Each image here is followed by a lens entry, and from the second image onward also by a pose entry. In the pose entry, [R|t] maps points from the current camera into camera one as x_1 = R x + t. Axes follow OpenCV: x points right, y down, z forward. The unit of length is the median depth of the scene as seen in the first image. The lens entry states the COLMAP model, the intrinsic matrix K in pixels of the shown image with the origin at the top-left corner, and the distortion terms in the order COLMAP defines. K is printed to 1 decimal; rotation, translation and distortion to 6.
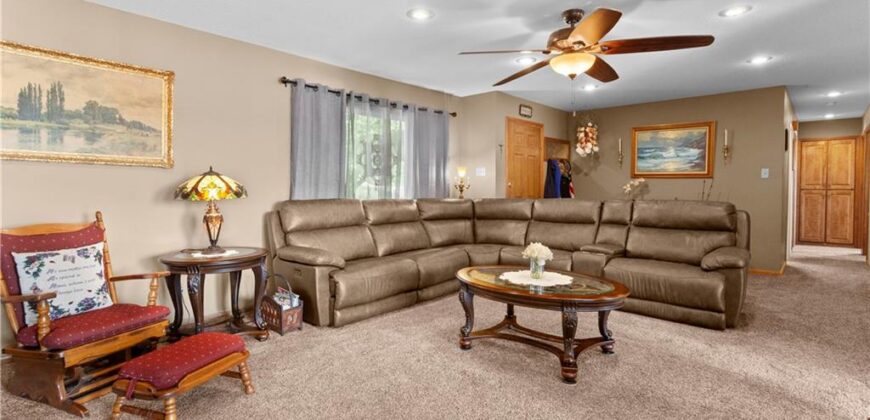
lens RADIAL K [[416.2, 0, 434.9], [0, 416.2, 200.5], [0, 0, 1]] dist [-0.001408, 0.000887]
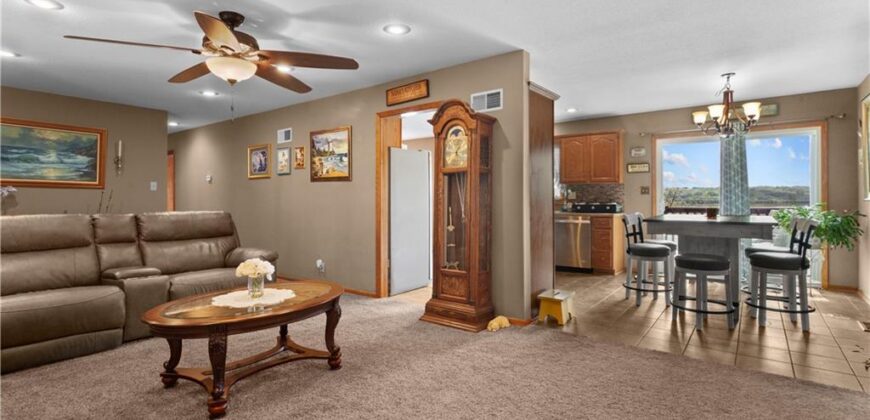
lens RADIAL K [[416.2, 0, 434.9], [0, 416.2, 200.5], [0, 0, 1]] dist [-0.001408, 0.000887]
pose [[-0.076034, -0.003758, 0.997098, -0.356721], [0.032118, 0.999465, 0.006216, -0.009911], [-0.996588, 0.032497, -0.075873, 0.341254]]
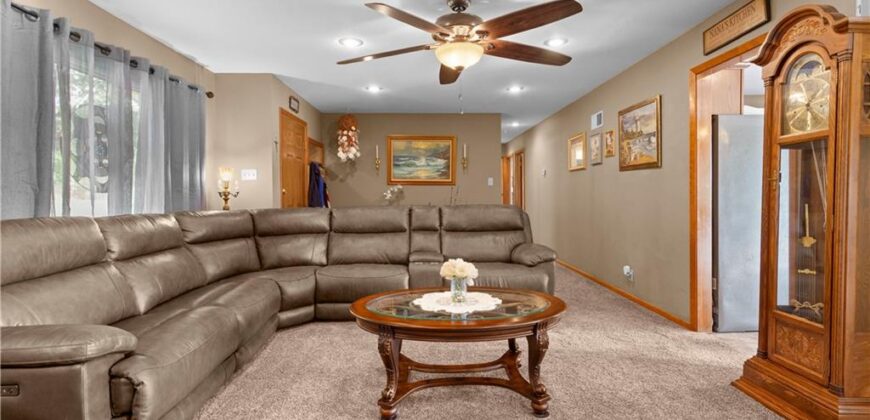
lens RADIAL K [[416.2, 0, 434.9], [0, 416.2, 200.5], [0, 0, 1]] dist [-0.001408, 0.000887]
pose [[0.720794, -0.017444, 0.692929, -0.185508], [0.031103, 0.999490, -0.007193, -0.005225], [-0.692451, 0.026737, 0.720970, 0.219406]]
